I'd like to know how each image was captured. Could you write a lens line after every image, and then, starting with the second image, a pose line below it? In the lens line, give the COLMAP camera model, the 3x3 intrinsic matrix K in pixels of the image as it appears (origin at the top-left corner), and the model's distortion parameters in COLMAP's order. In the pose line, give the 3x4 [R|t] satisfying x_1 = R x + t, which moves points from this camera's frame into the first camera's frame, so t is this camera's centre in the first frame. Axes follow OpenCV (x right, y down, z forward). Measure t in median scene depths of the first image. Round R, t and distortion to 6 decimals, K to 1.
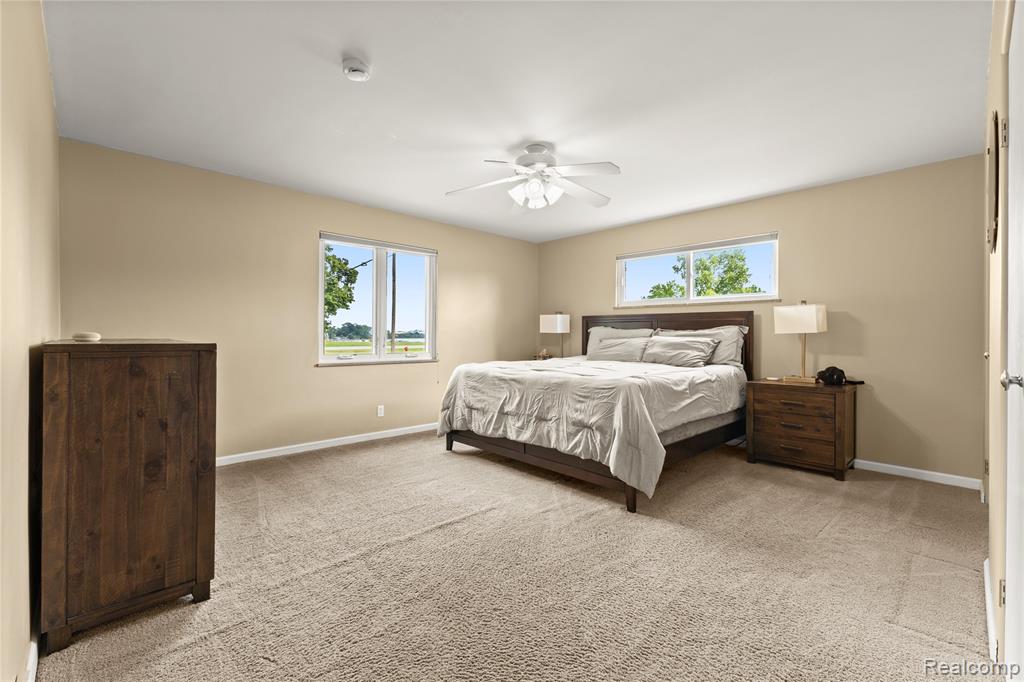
lens RADIAL K [[444.7, 0, 515.2], [0, 444.7, 336.1], [0, 0, 1]] dist [0.007031, -0.002151]
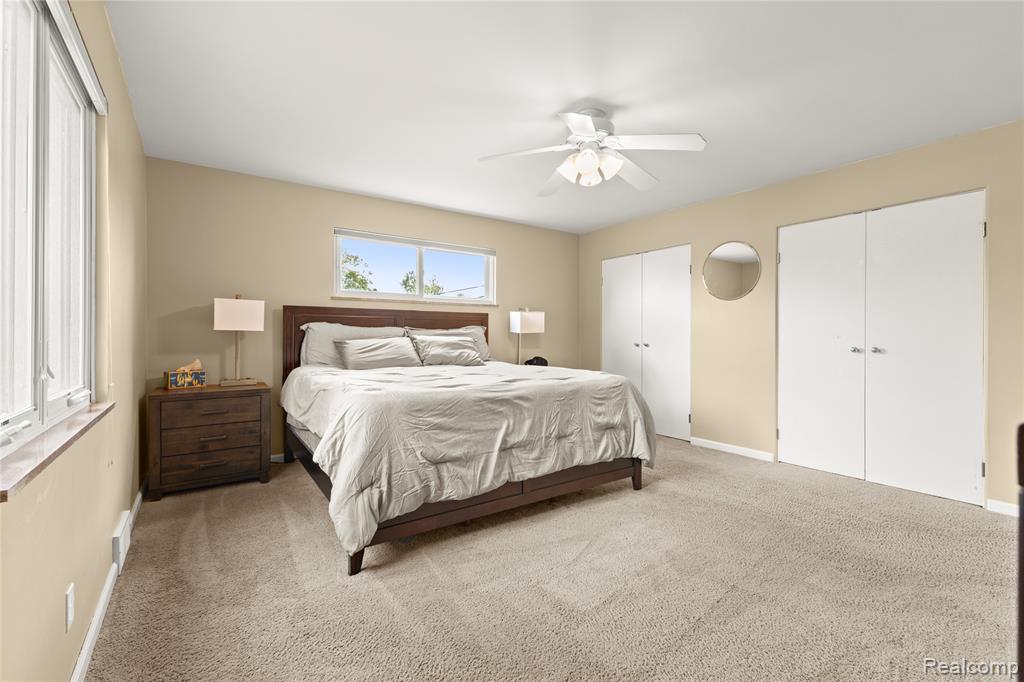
lens RADIAL K [[444.7, 0, 516.4], [0, 444.7, 338.1], [0, 0, 1]] dist [0.007031, -0.002151]
pose [[0.147515, -0.012007, 0.988987, -0.706928], [0.000502, 0.999927, 0.012064, -0.006949], [-0.989060, -0.001283, 0.147510, 0.881883]]
